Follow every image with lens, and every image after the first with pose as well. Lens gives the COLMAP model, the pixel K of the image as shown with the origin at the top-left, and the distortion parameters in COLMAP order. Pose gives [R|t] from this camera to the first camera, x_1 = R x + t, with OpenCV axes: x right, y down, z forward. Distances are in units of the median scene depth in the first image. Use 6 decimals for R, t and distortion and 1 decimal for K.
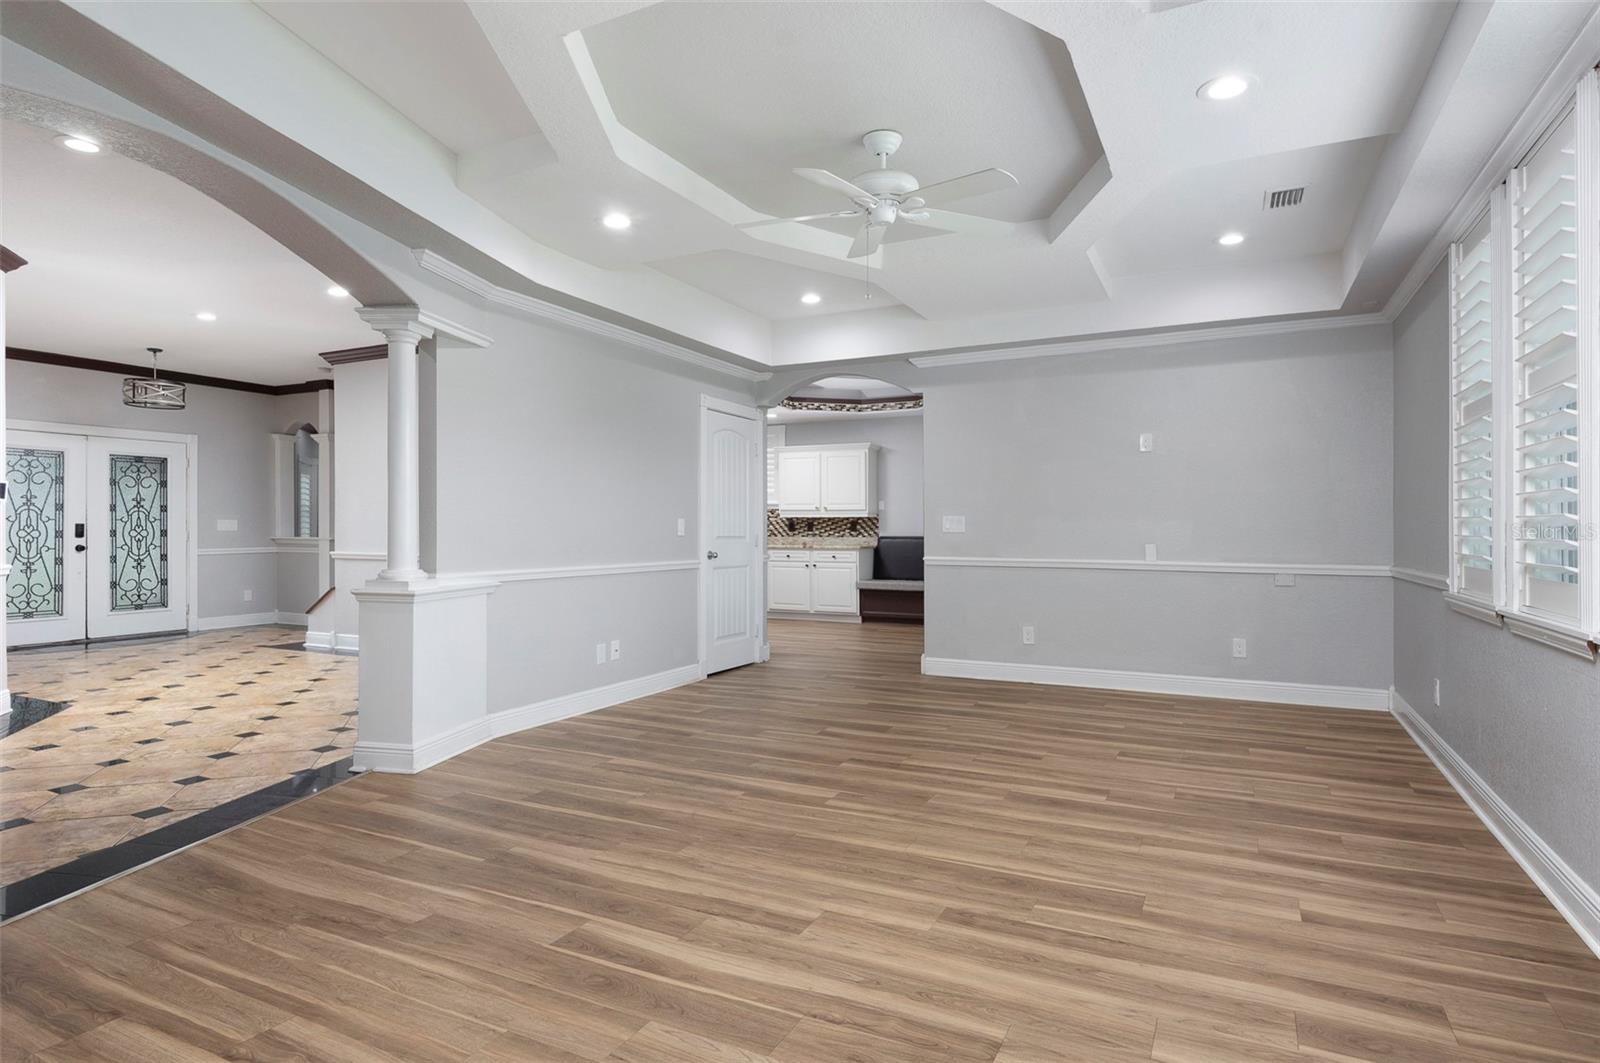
lens RADIAL K [[891.5, 0, 801.5], [0, 891.5, 524.9], [0, 0, 1]] dist [-0.006707, -0.004534]
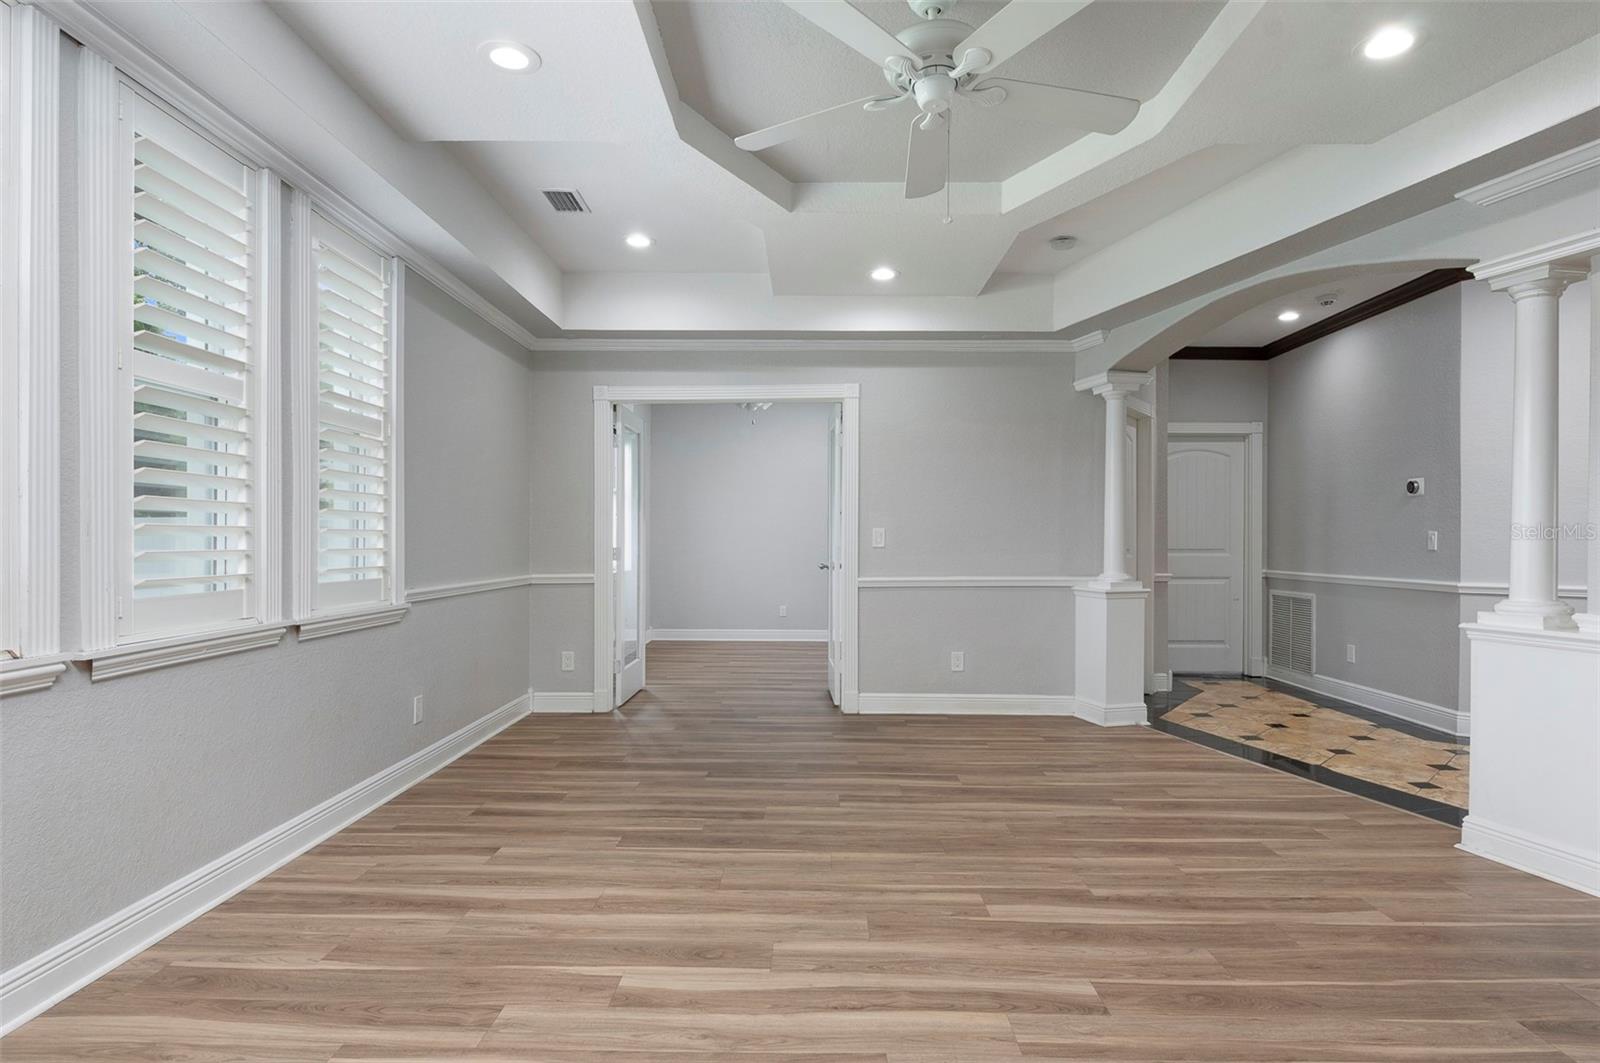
lens RADIAL K [[891.5, 0, 795.8], [0, 891.5, 543.6], [0, 0, 1]] dist [-0.006707, -0.004534]
pose [[-0.909800, -0.002973, -0.415036, 0.539581], [-0.002588, 0.999996, -0.001492, 0.005835], [0.415038, -0.000284, -0.909804, 1.779484]]
